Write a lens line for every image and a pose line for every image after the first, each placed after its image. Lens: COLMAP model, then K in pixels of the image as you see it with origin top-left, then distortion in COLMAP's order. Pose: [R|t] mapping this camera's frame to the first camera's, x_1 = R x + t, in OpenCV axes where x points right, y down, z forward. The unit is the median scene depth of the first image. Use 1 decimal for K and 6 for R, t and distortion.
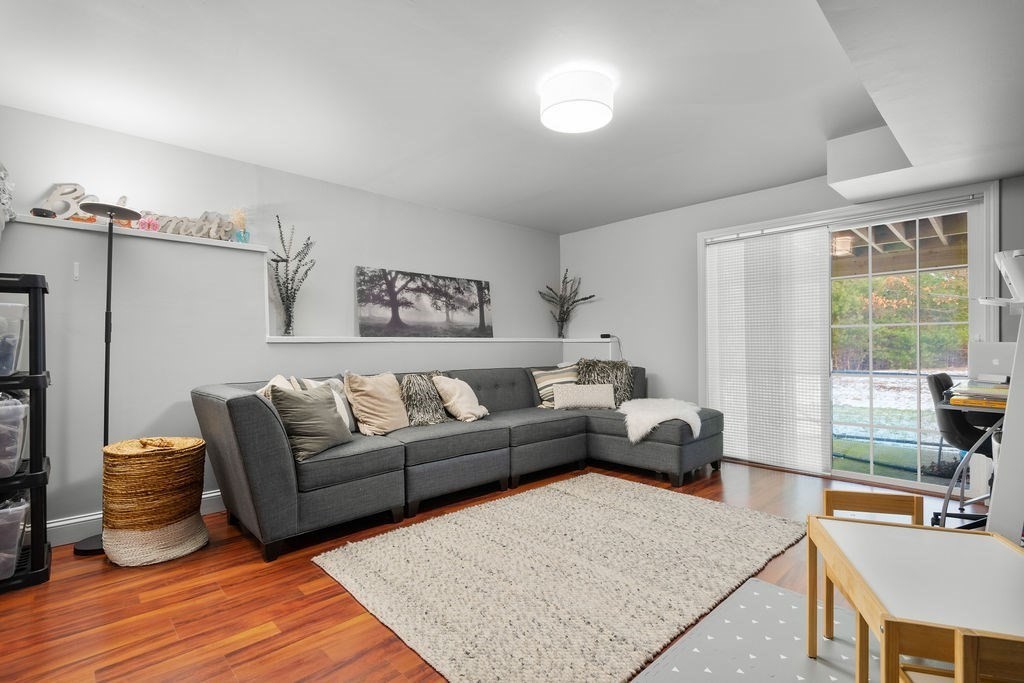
lens RADIAL K [[481.7, 0, 512.0], [0, 481.7, 341.5], [0, 0, 1]] dist [0.002652, 0.000337]
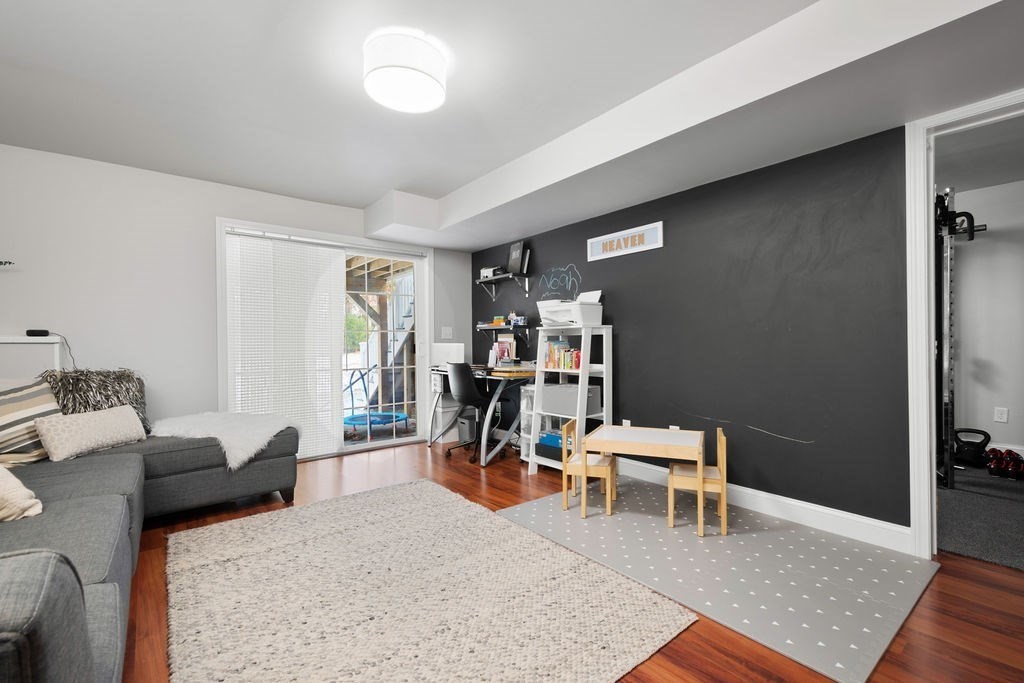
lens RADIAL K [[455.4, 0, 515.9], [0, 455.4, 337.8], [0, 0, 1]] dist [0.012572, -0.001496]
pose [[0.067169, 0.015749, 0.997617, -0.482520], [-0.000191, 0.999876, -0.015772, 0.005659], [-0.997742, 0.000869, 0.067164, 0.502519]]
